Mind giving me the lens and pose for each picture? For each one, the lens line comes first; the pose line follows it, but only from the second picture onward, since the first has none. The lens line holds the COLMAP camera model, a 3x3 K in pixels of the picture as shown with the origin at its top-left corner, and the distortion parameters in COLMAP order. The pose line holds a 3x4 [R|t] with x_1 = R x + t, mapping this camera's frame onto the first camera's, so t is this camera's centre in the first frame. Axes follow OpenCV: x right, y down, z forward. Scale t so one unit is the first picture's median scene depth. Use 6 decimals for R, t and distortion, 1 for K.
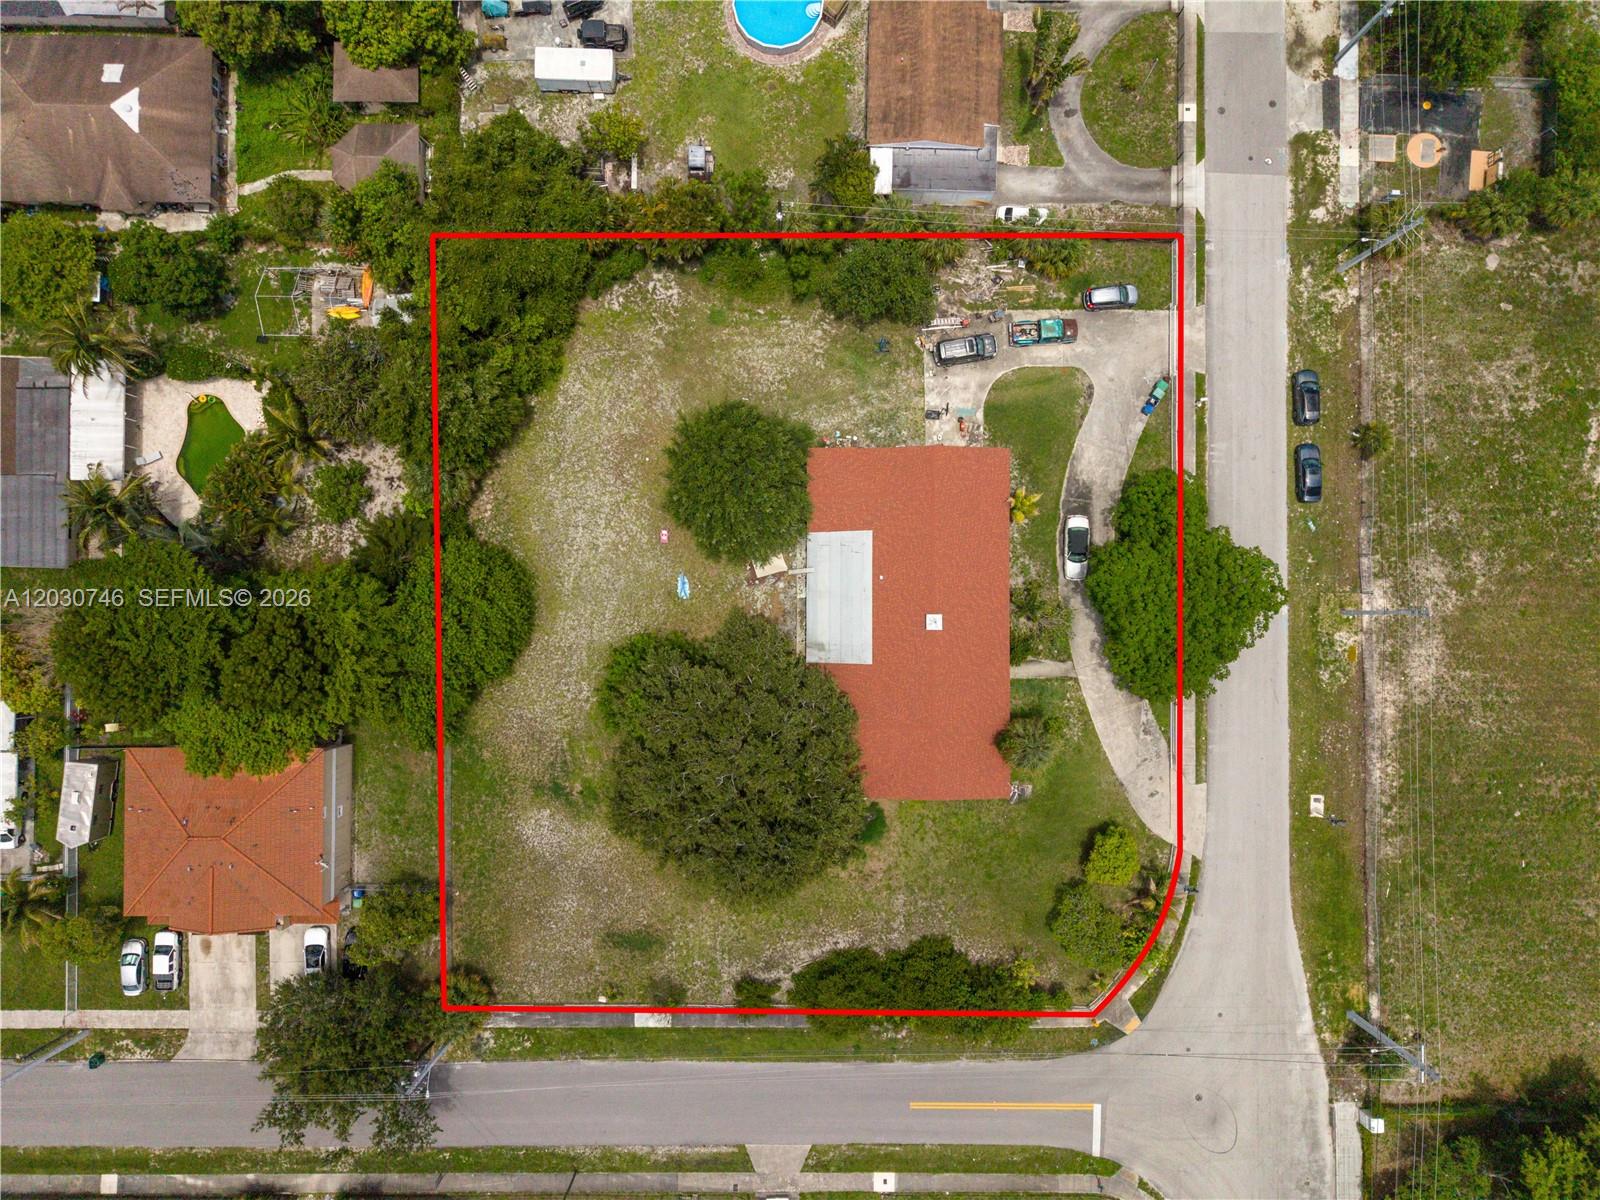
lens RADIAL K [[1063.1, 0, 799.1], [0, 1063.1, 606.4], [0, 0, 1]] dist [0.031589, -0.029527]
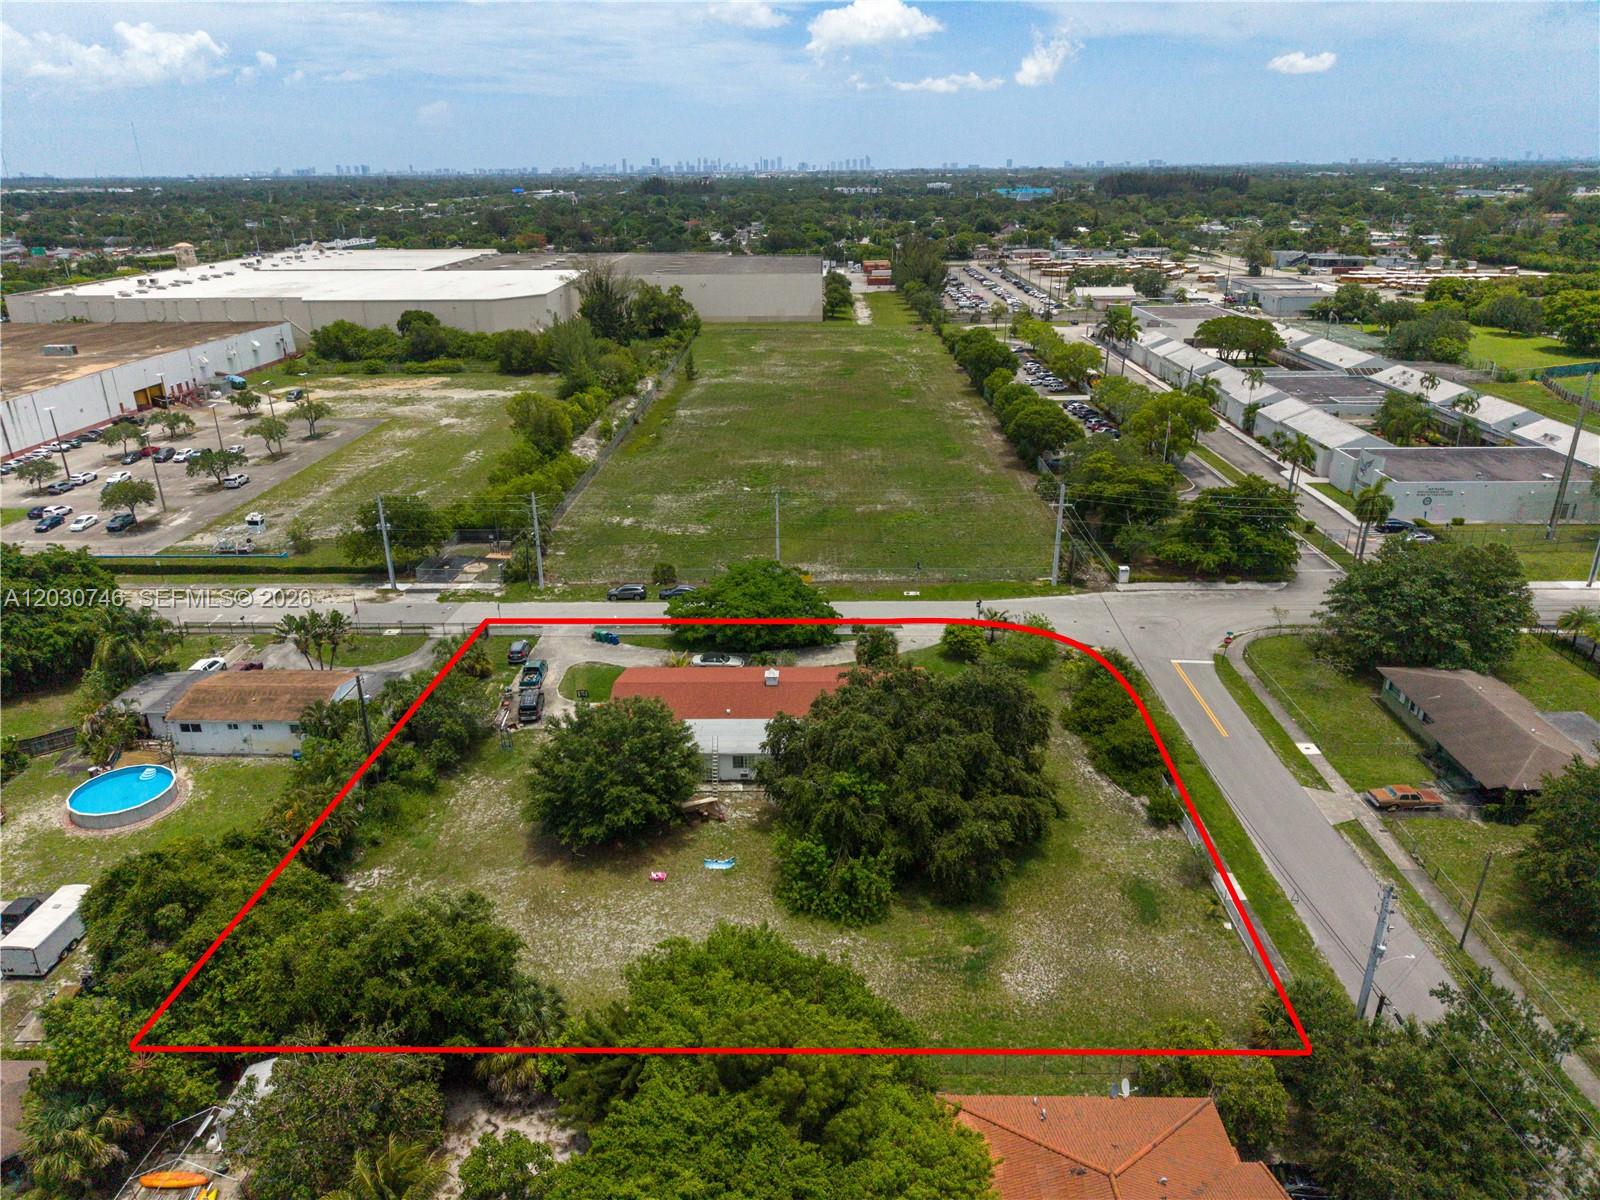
lens RADIAL K [[1063.1, 0, 799.1], [0, 1063.1, 606.4], [0, 0, 1]] dist [0.031589, -0.029527]
pose [[0.018981, -0.383502, 0.923345, -0.833465], [0.999812, 0.010921, -0.016018, 0.058011], [-0.003941, 0.923476, 0.383637, 0.474110]]
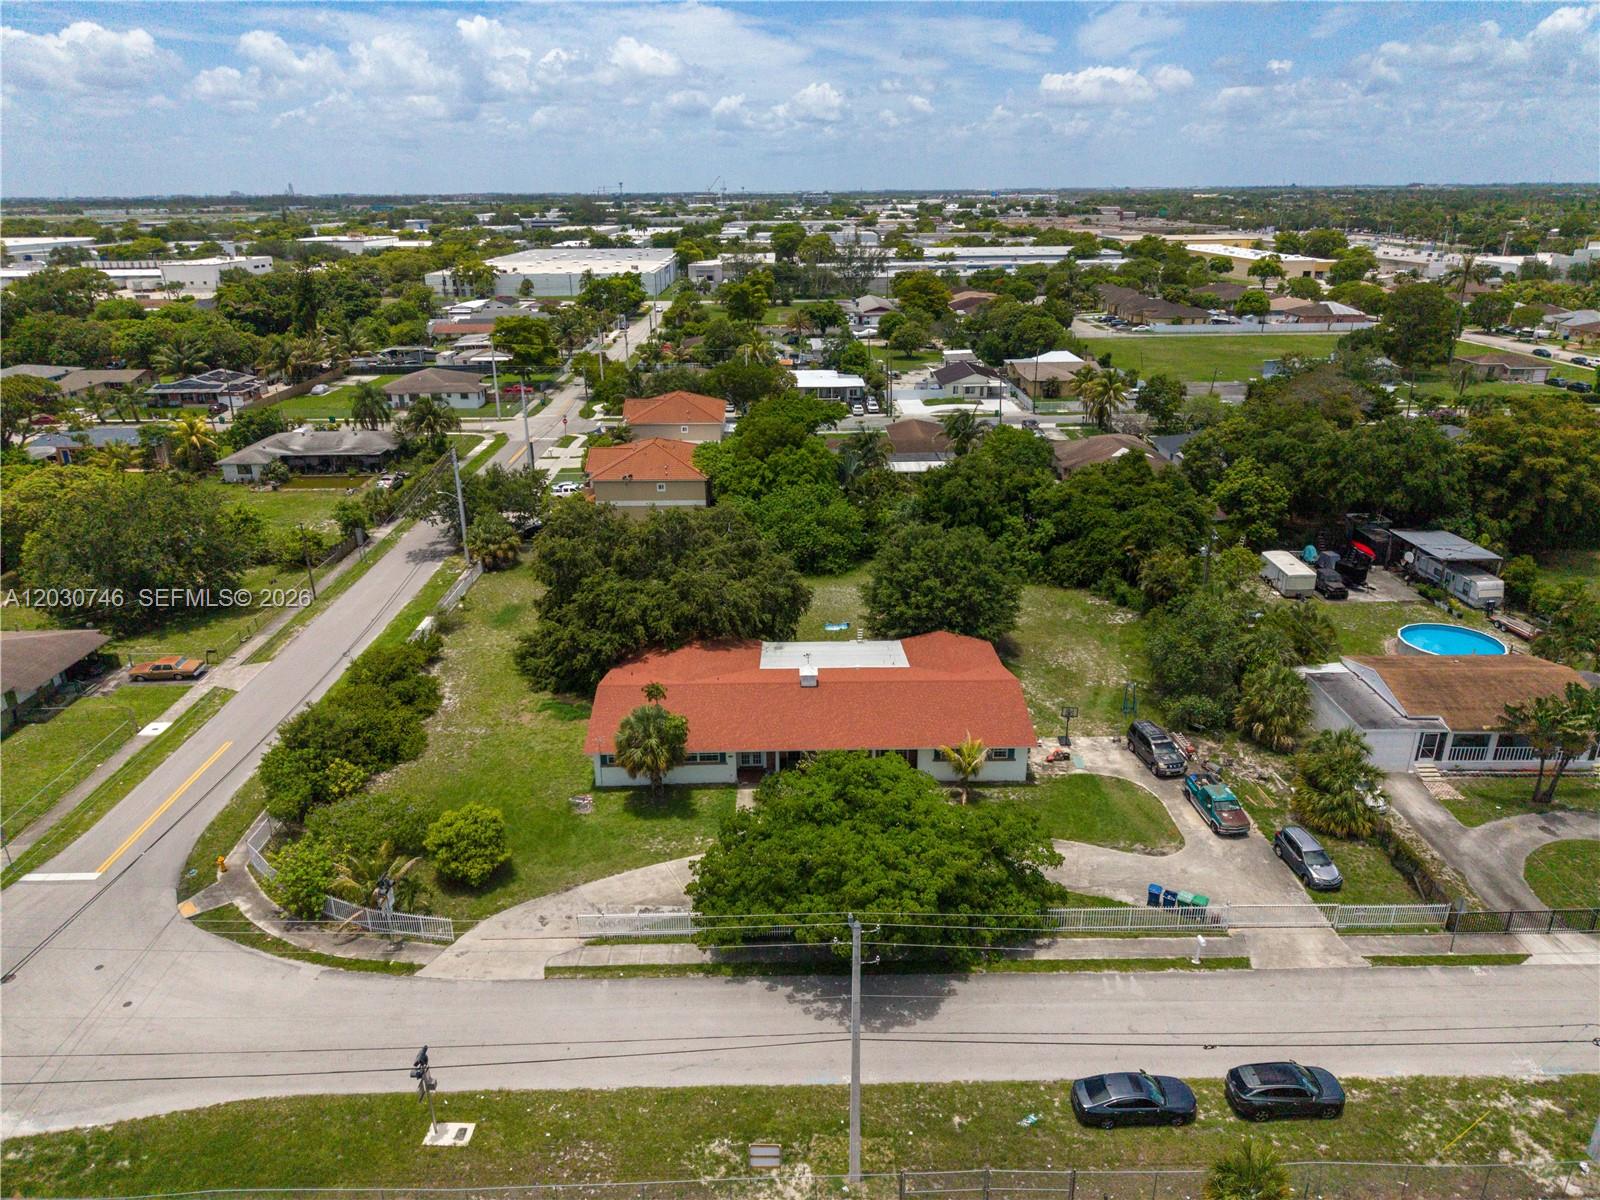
lens RADIAL K [[1063.1, 0, 799.1], [0, 1063.1, 606.4], [0, 0, 1]] dist [0.031589, -0.029527]
pose [[0.018743, 0.360274, -0.932658, 0.852151], [-0.999501, 0.030461, -0.008319, 0.025927], [0.025413, 0.932349, 0.360665, 0.609827]]
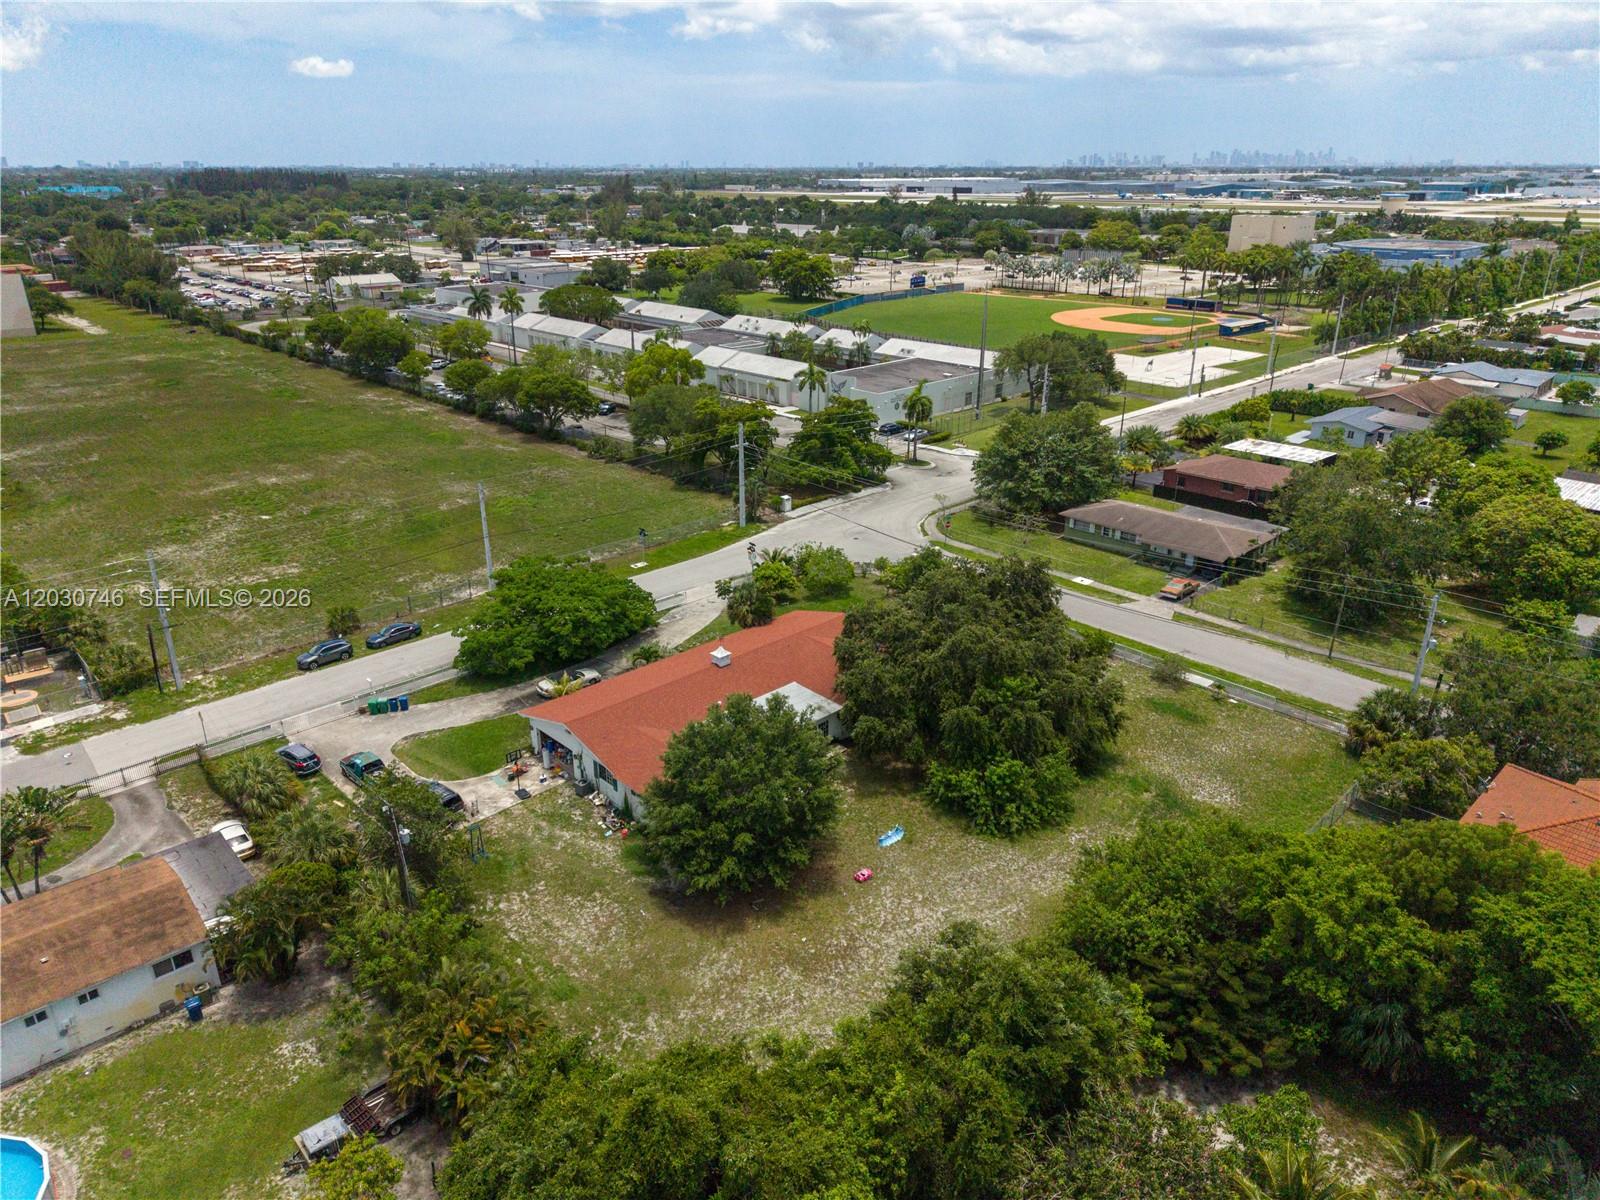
lens RADIAL K [[1046.0, 0, 801.5], [0, 1046.0, 636.5], [0, 0, 1]] dist [0.050773, -0.061688]
pose [[-0.694359, -0.296269, 0.655813, -0.523260], [0.719506, -0.268987, 0.640278, -0.516868], [-0.013289, 0.916444, 0.399941, 0.564315]]
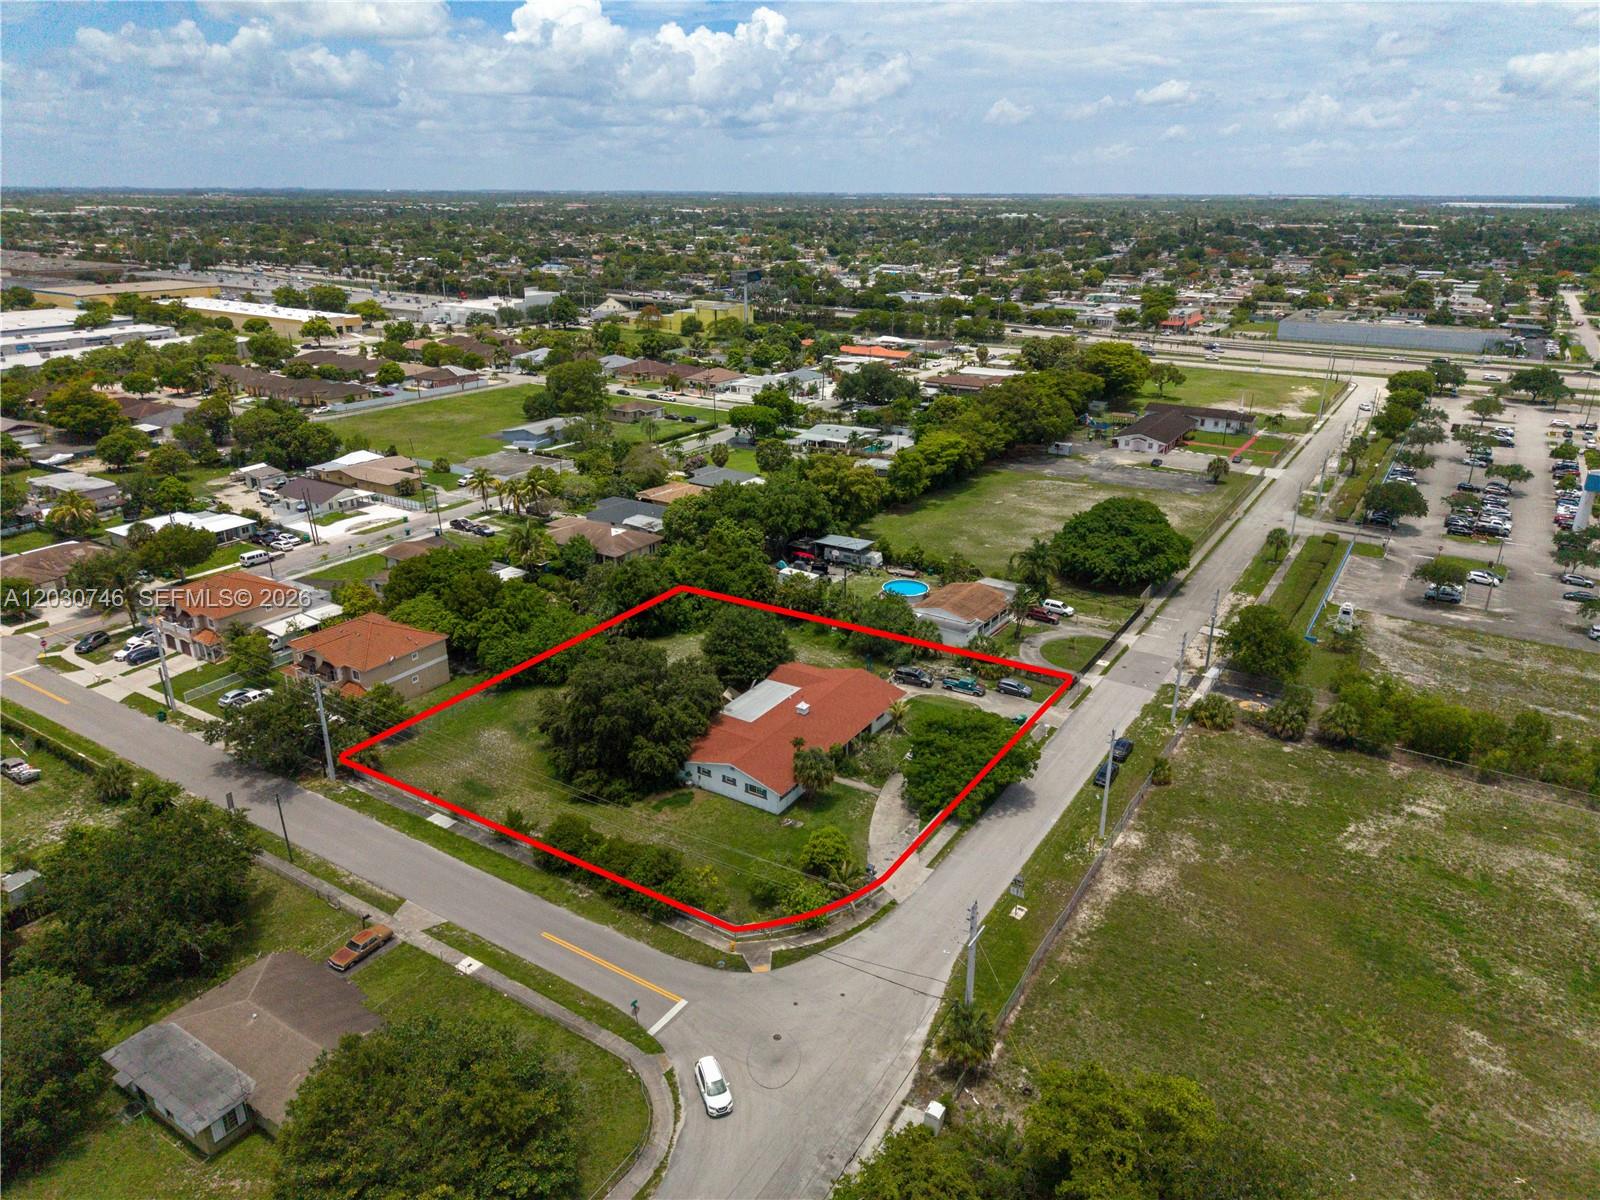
lens RADIAL K [[1063.1, 0, 799.1], [0, 1063.1, 606.4], [0, 0, 1]] dist [0.031589, -0.029527]
pose [[0.846254, 0.195556, -0.495593, 0.770013], [-0.532756, 0.319421, -0.783671, 1.047406], [0.005051, 0.927215, 0.374495, 0.312918]]
